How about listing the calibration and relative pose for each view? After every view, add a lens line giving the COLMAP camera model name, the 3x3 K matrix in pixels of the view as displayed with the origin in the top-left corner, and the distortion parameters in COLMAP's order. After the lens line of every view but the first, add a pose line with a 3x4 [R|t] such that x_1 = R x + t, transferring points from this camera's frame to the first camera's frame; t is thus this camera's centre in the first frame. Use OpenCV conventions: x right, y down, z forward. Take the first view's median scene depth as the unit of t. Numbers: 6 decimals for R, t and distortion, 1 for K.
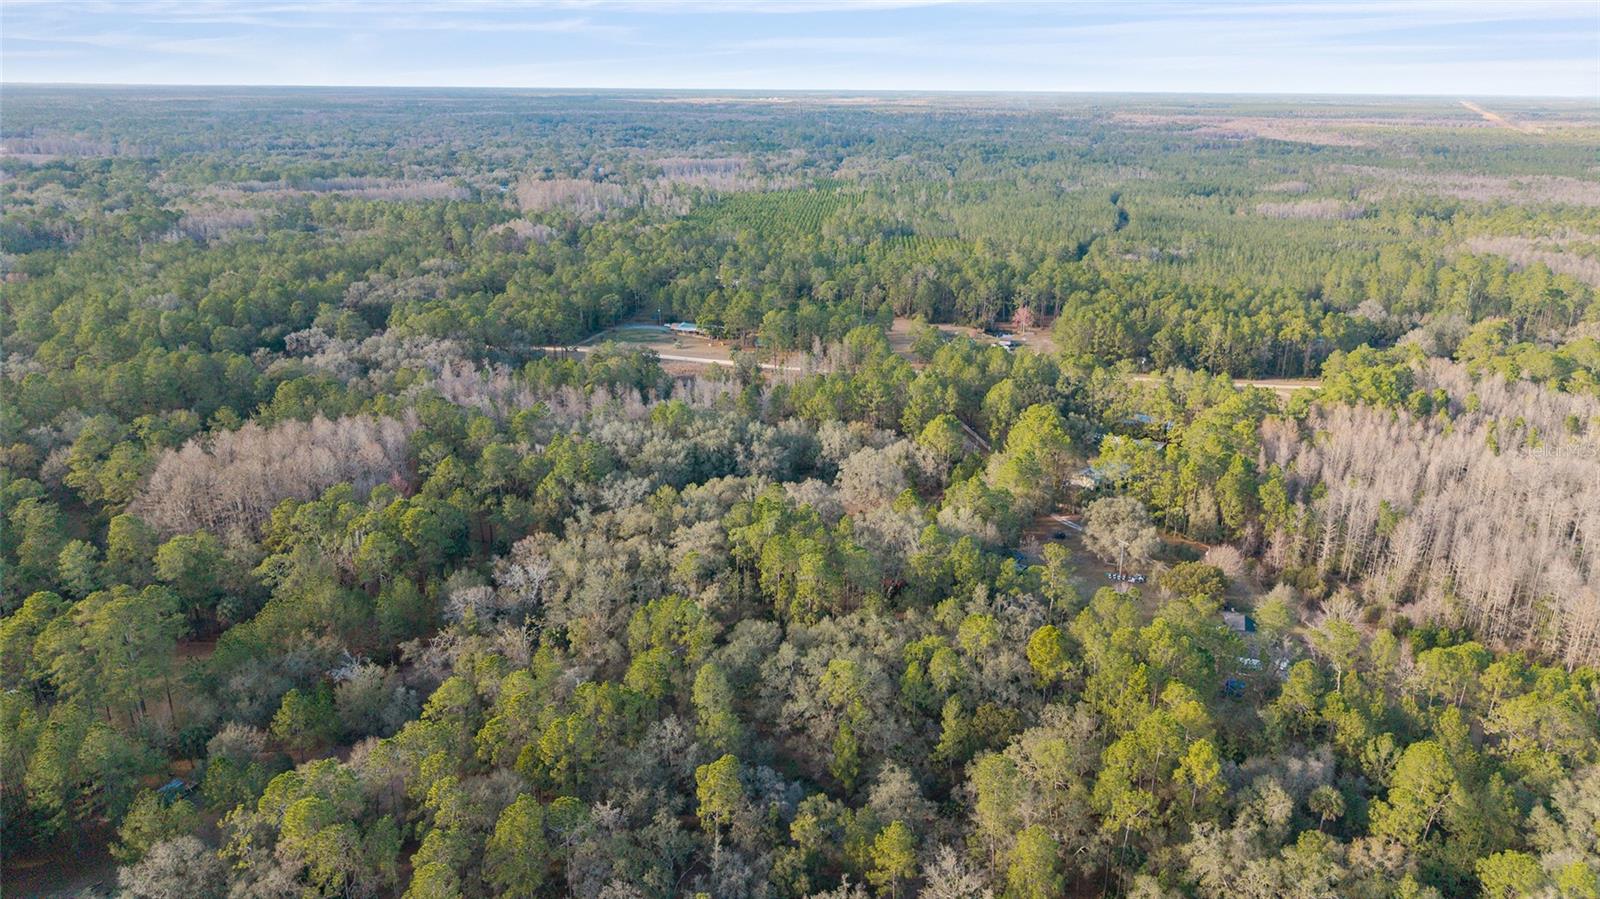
lens RADIAL K [[1062.7, 0, 800.4], [0, 1062.7, 445.7], [0, 0, 1]] dist [0.003438, -0.017956]
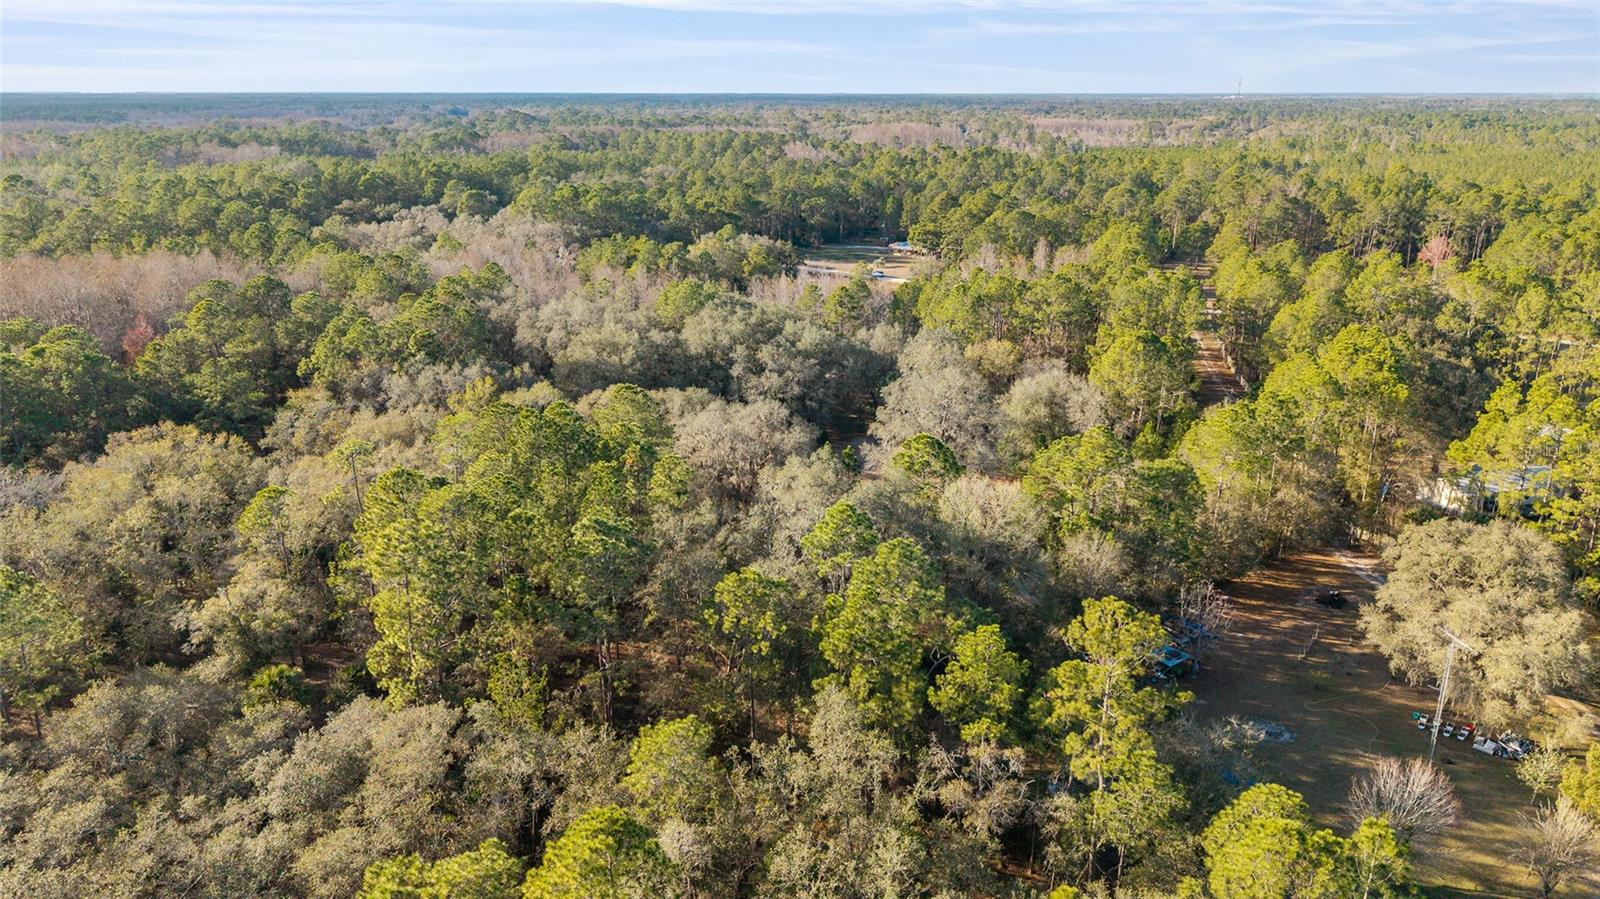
lens RADIAL K [[1062.7, 0, 800.7], [0, 1062.7, 451.2], [0, 0, 1]] dist [0.003438, -0.017956]
pose [[0.922008, 0.112963, -0.370324, 0.191291], [-0.112763, 0.993372, 0.022267, 0.038826], [0.370385, 0.021228, 0.928636, 0.502404]]
